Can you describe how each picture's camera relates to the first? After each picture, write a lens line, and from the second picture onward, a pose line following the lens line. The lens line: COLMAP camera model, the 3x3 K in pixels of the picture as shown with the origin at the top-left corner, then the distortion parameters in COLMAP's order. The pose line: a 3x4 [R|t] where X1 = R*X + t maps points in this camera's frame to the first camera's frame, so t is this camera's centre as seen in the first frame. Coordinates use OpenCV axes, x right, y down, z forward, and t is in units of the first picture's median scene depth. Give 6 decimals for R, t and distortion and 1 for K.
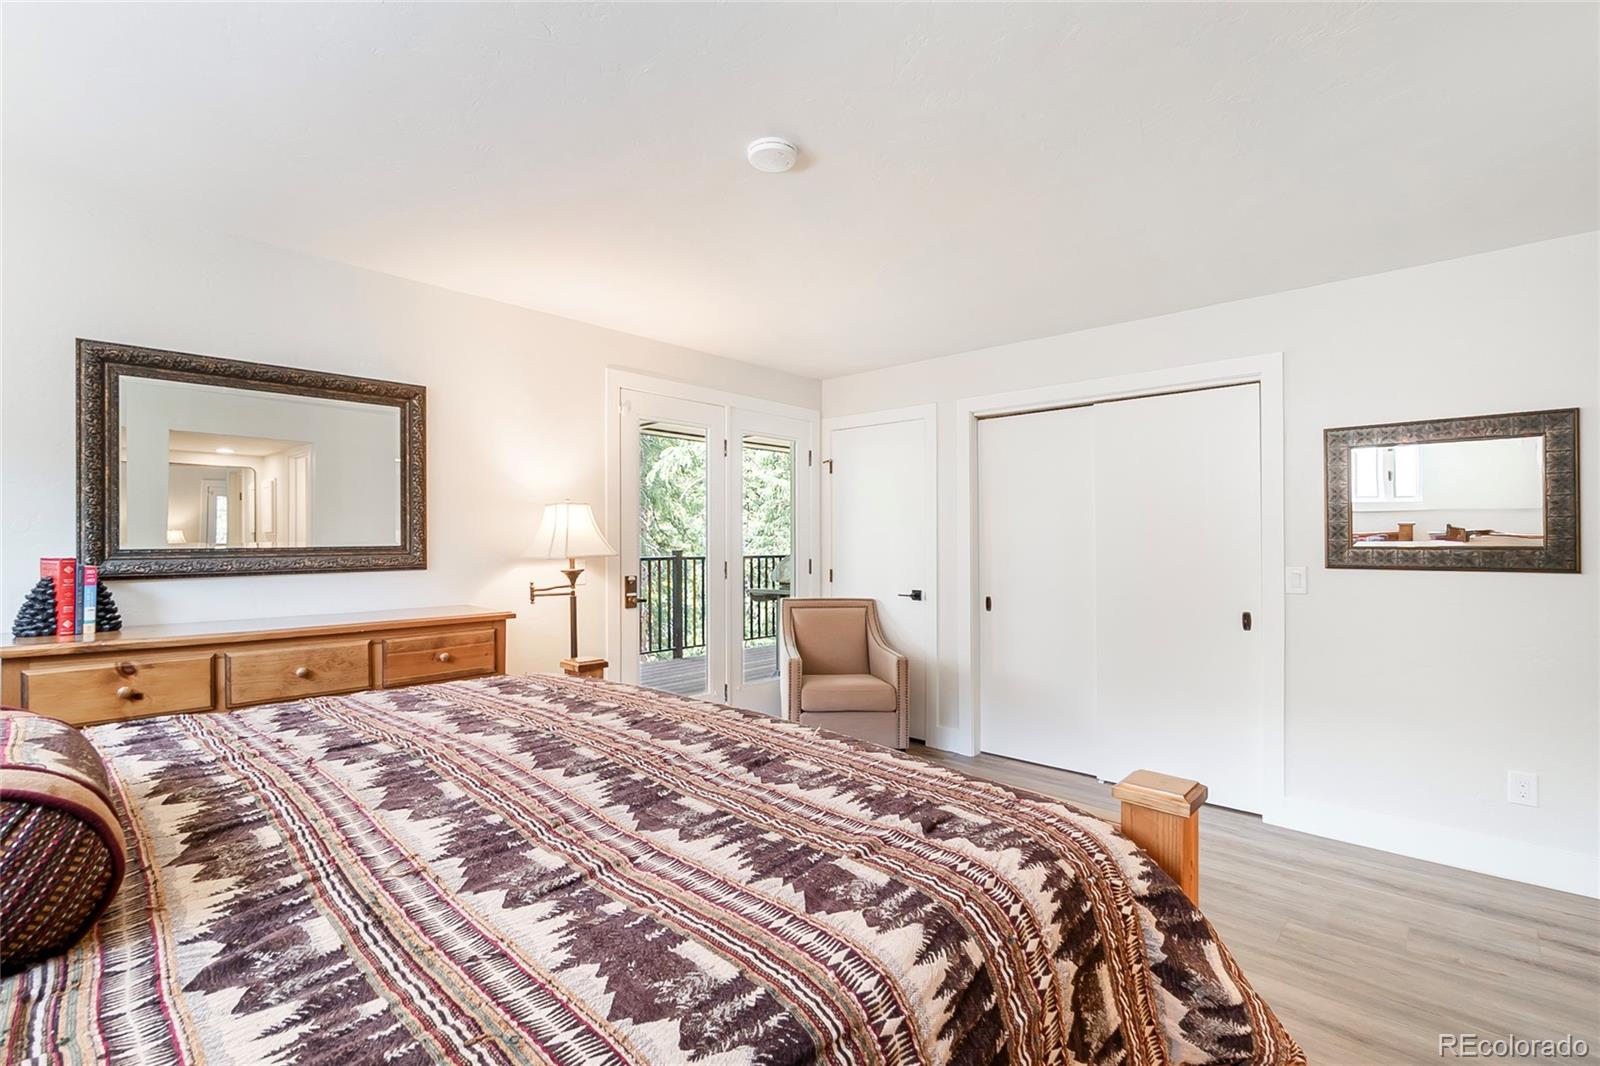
lens RADIAL K [[737.4, 0, 799.2], [0, 737.4, 527.4], [0, 0, 1]] dist [-0.001477, -0.000367]
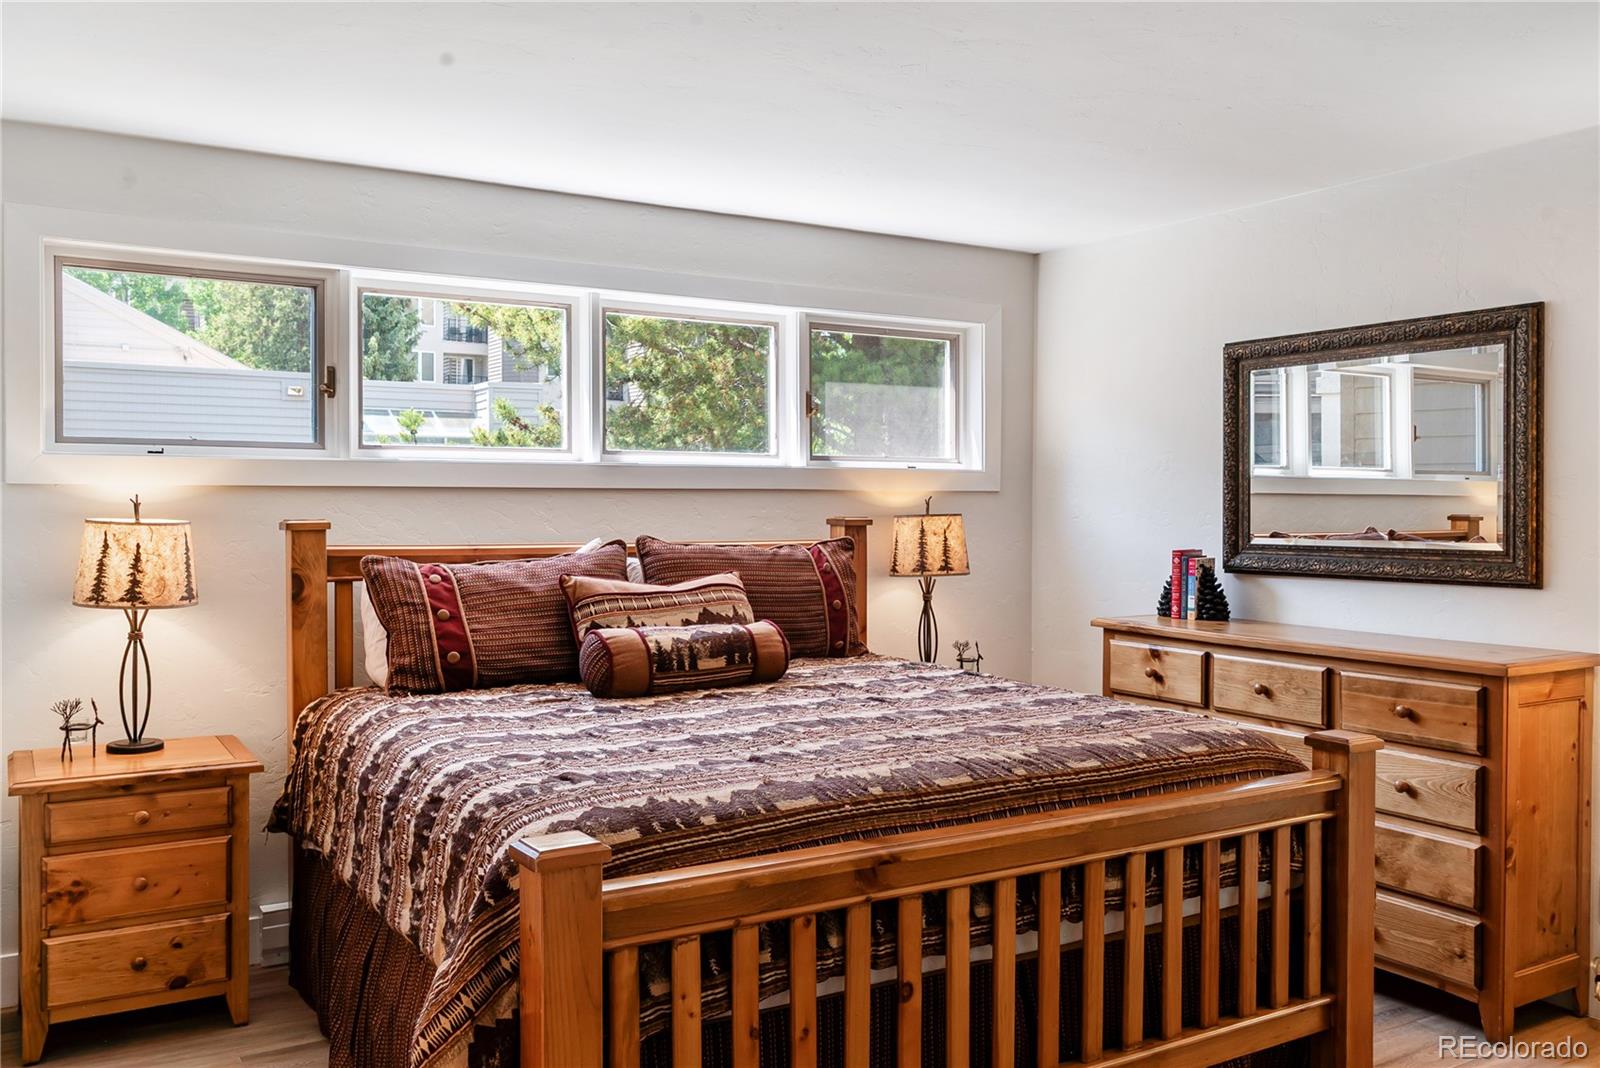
lens RADIAL K [[1330.4, 0, 800.0], [0, 1330.4, 534.0], [0, 0, 1]] dist [0.026437, -0.008408]
pose [[-0.251459, 0.023839, -0.967574, 0.993505], [0.008964, 0.999711, 0.022302, -0.029956], [0.967826, -0.003066, -0.251600, 0.847588]]
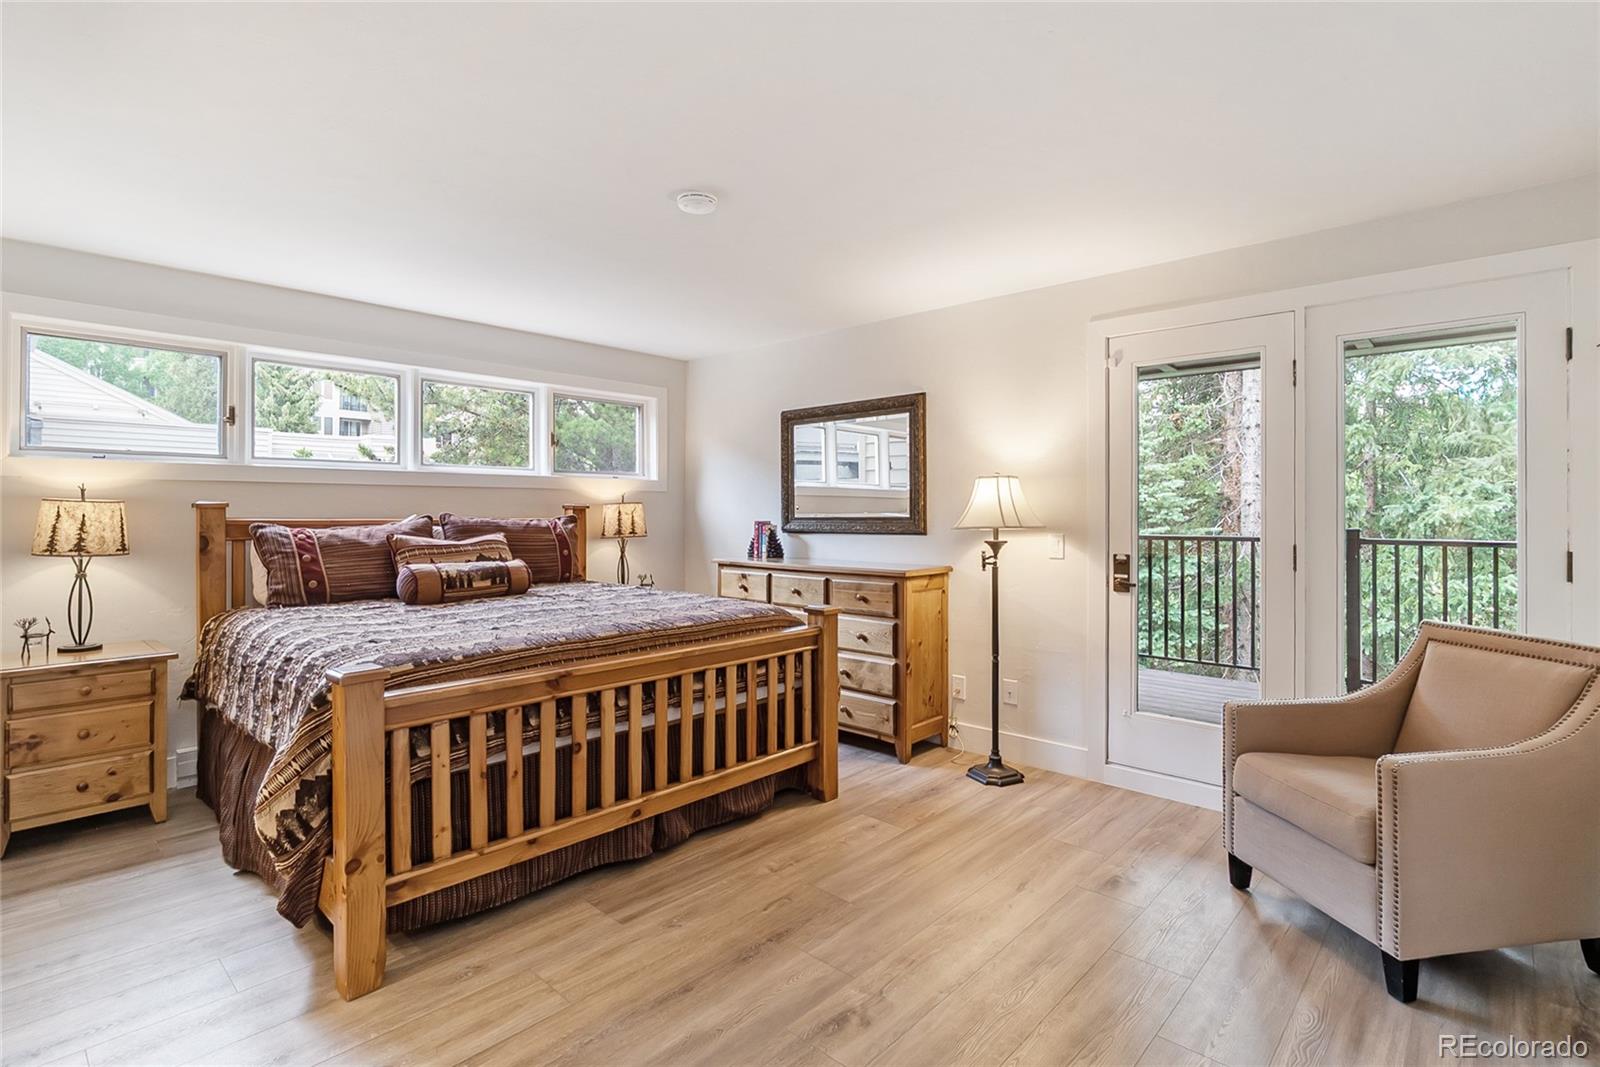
lens RADIAL K [[770.0, 0, 778.7], [0, 770.0, 515.4], [0, 0, 1]] dist [-0.000578, 0.000009]
pose [[-0.000485, 0.002836, -0.999996, 1.051368], [0.014337, 0.999893, 0.002829, 0.018956], [0.999897, -0.014336, -0.000526, 0.944146]]
